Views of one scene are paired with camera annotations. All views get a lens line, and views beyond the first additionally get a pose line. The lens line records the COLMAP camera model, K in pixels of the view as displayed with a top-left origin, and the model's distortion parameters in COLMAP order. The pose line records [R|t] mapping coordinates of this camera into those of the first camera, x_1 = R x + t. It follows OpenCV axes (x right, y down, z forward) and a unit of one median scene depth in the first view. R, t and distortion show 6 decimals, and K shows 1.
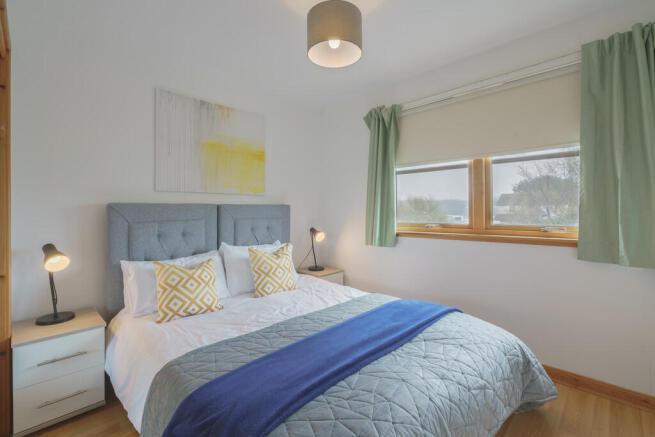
lens RADIAL K [[299.5, 0, 328.6], [0, 299.5, 212.7], [0, 0, 1]] dist [-0.001405, 0.002285]
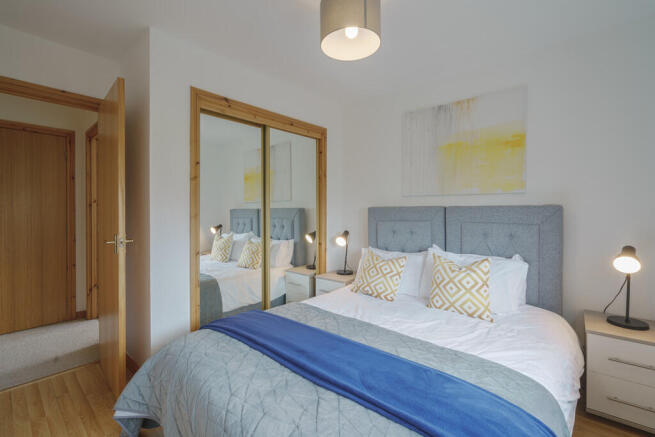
lens RADIAL K [[299.5, 0, 328.6], [0, 299.5, 216.0], [0, 0, 1]] dist [-0.001405, 0.002285]
pose [[0.049294, 0.020770, -0.998568, 0.647793], [-0.009398, 0.999749, 0.020331, -0.013915], [0.998740, 0.008382, 0.049477, 0.622432]]
